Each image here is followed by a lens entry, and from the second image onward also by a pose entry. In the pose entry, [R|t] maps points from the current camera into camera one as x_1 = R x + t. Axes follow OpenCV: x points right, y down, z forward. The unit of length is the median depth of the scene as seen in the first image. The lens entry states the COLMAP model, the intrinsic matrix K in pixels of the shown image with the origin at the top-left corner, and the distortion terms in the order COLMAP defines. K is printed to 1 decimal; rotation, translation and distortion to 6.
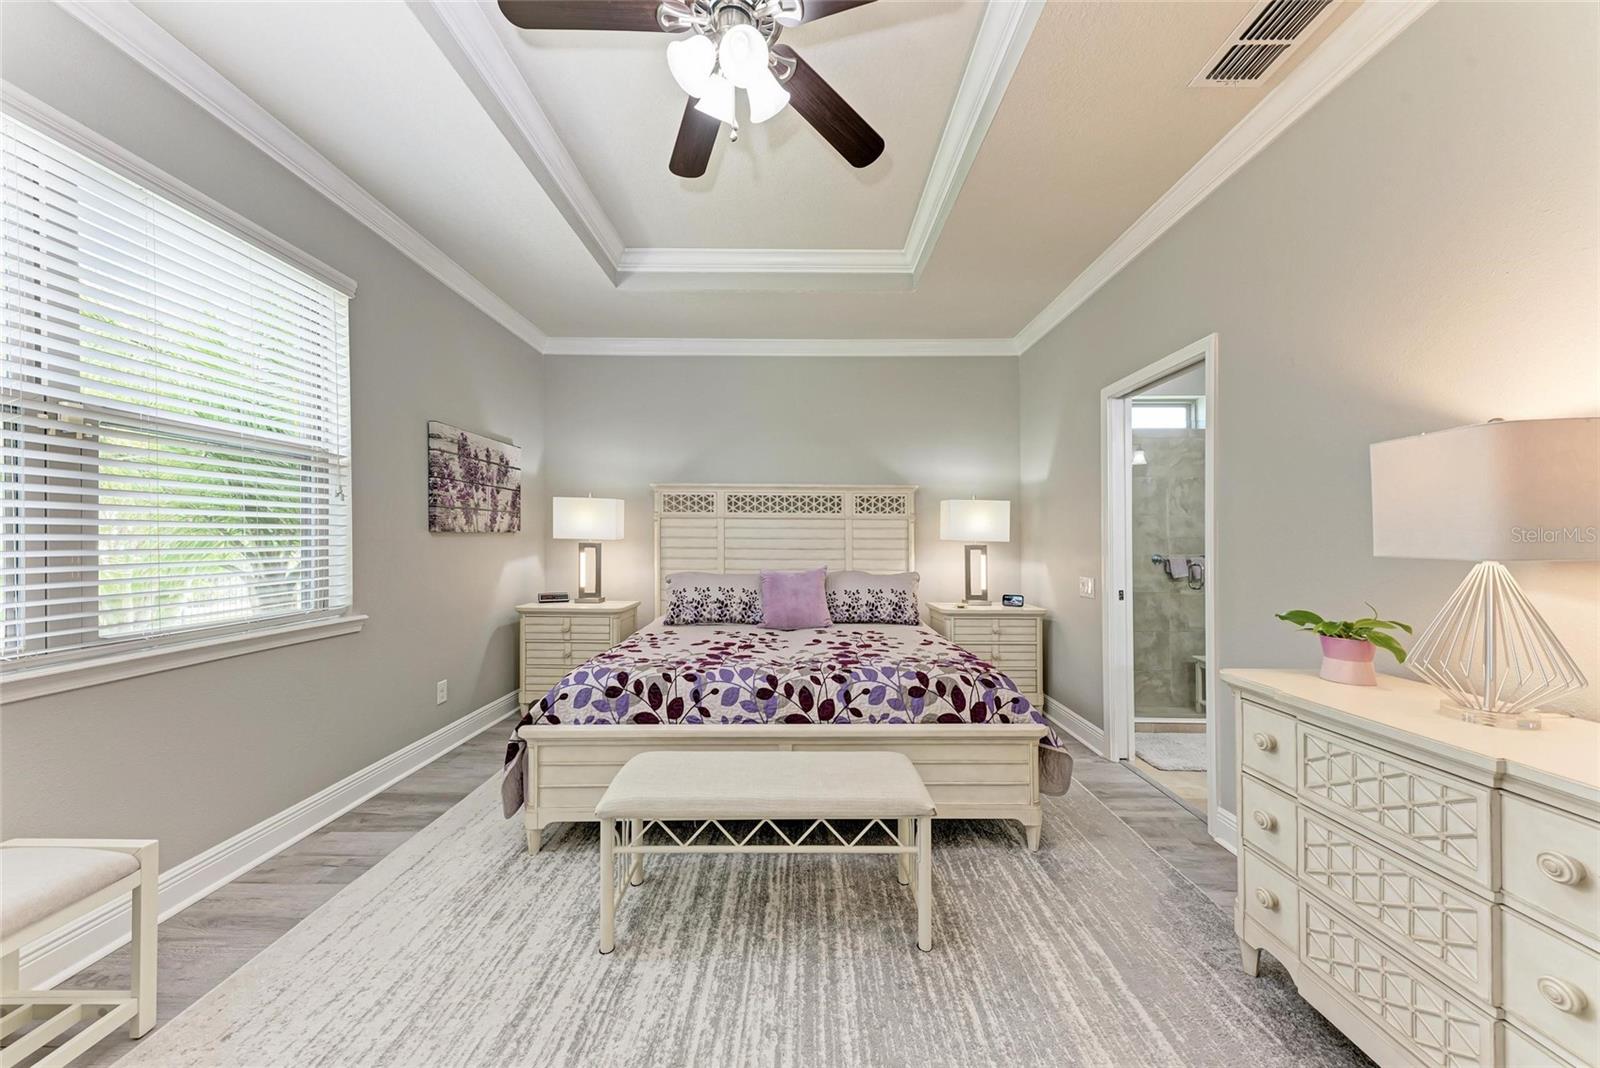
lens RADIAL K [[547.9, 0, 824.0], [0, 547.9, 534.7], [0, 0, 1]] dist [0.013734, -0.002876]
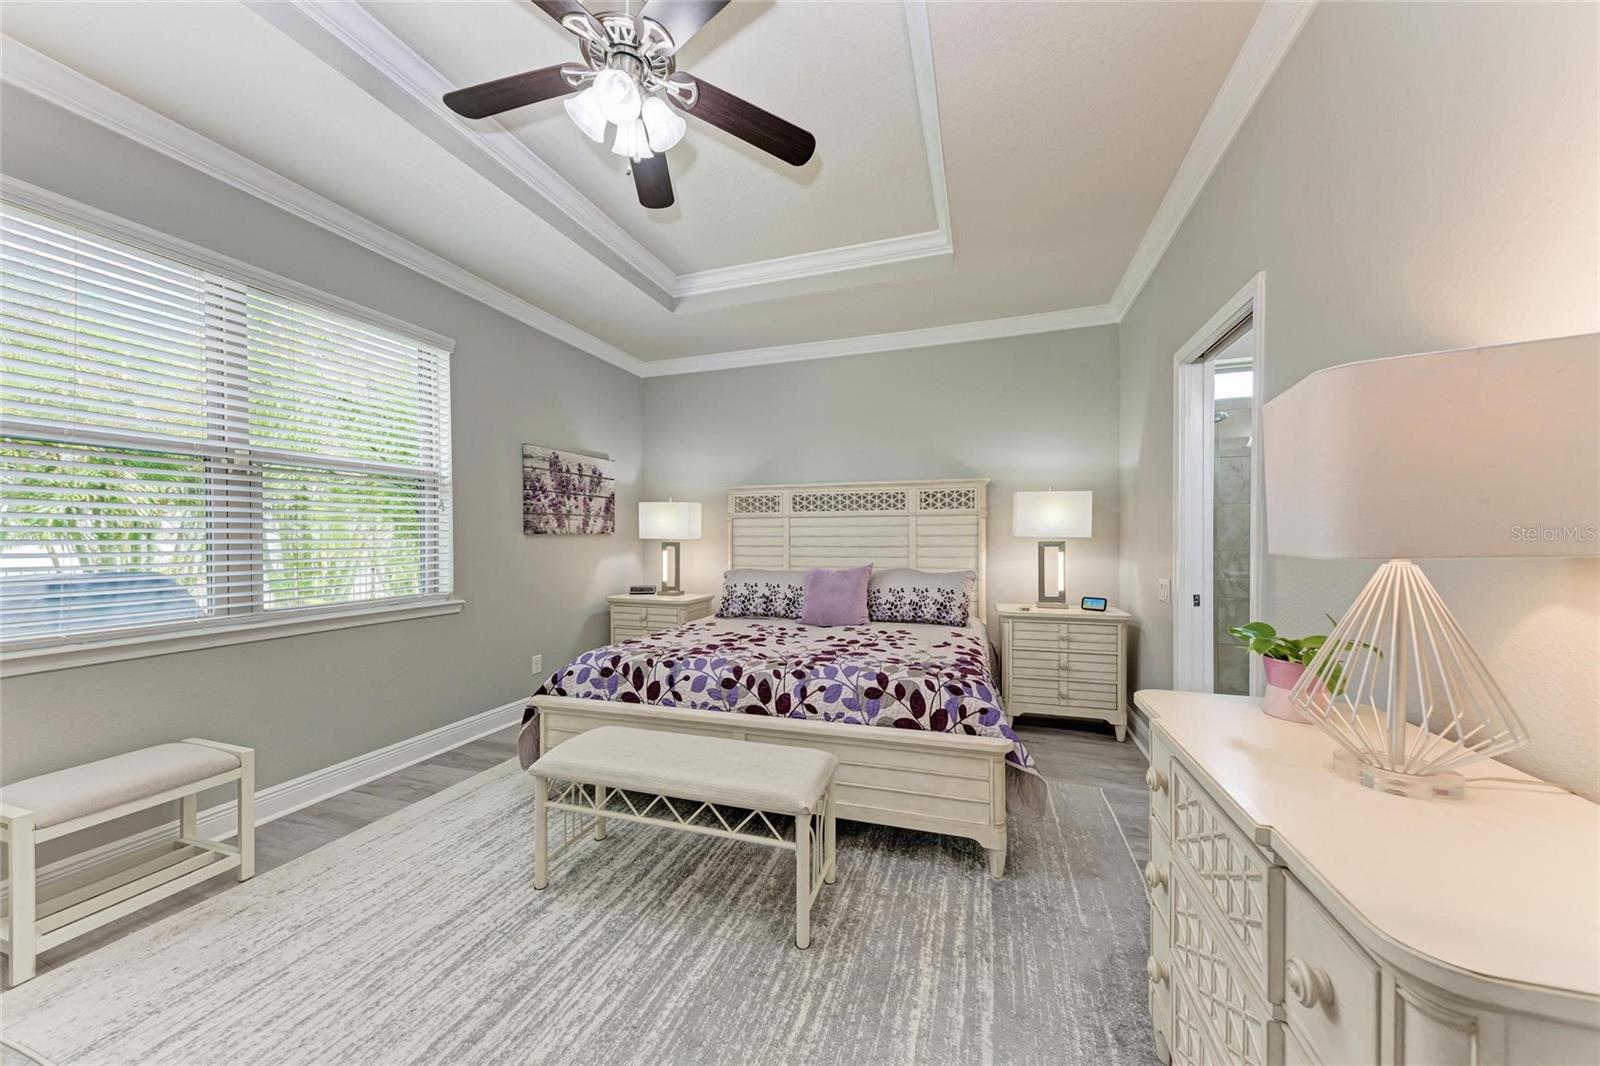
lens RADIAL K [[547.9, 0, 825.6], [0, 547.9, 538.0], [0, 0, 1]] dist [0.013734, -0.002876]
pose [[0.950420, -0.009882, -0.310812, 0.285144], [0.013210, 0.999876, 0.008603, 0.001281], [0.310688, -0.012282, 0.950433, 0.037916]]
